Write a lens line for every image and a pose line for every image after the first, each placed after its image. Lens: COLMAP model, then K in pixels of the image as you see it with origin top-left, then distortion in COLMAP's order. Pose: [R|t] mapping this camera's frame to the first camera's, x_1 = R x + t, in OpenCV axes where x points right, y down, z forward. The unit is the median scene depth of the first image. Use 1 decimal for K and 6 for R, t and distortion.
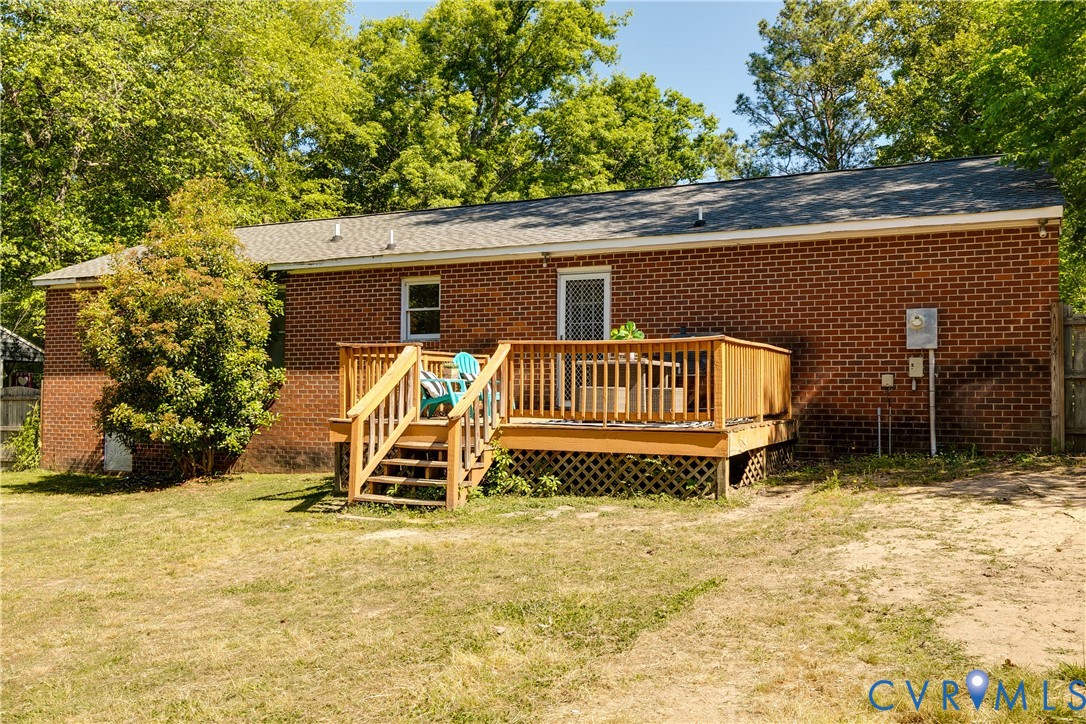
lens RADIAL K [[943.6, 0, 542.2], [0, 943.6, 364.8], [0, 0, 1]] dist [0.004598, 0.037296]
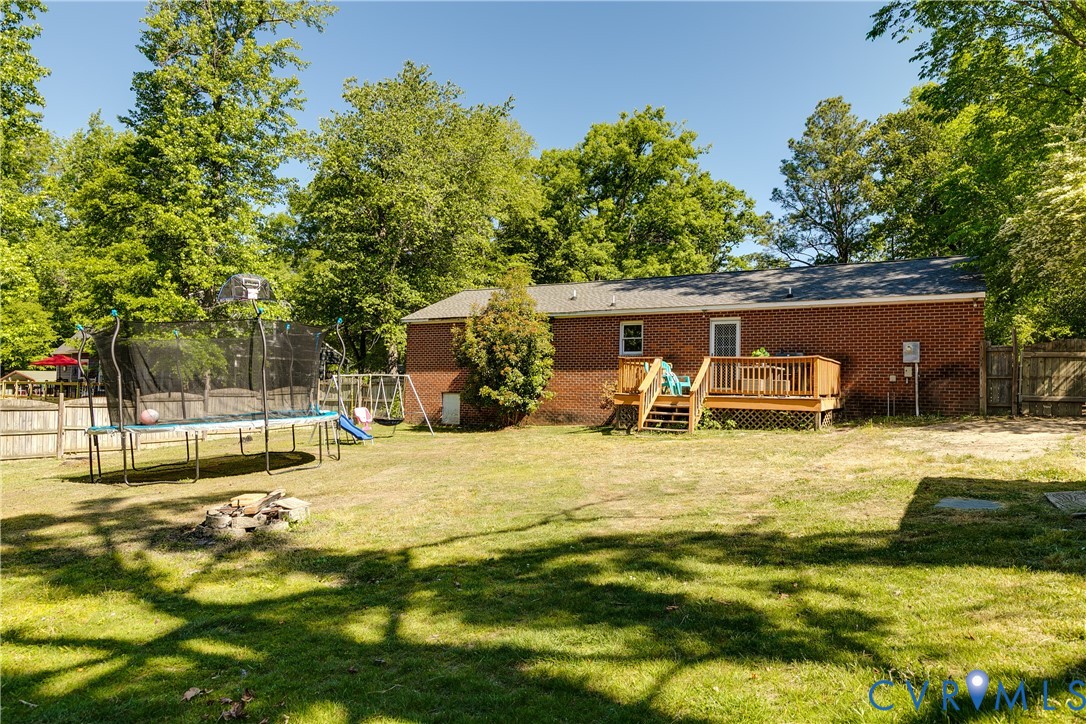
lens RADIAL K [[708.8, 0, 541.2], [0, 708.8, 357.2], [0, 0, 1]] dist [0.024945, -0.007039]
pose [[0.996626, 0.009987, -0.081464, -0.207980], [-0.011361, 0.999801, -0.016418, 0.004351], [0.081284, 0.017288, 0.996541, -0.459934]]
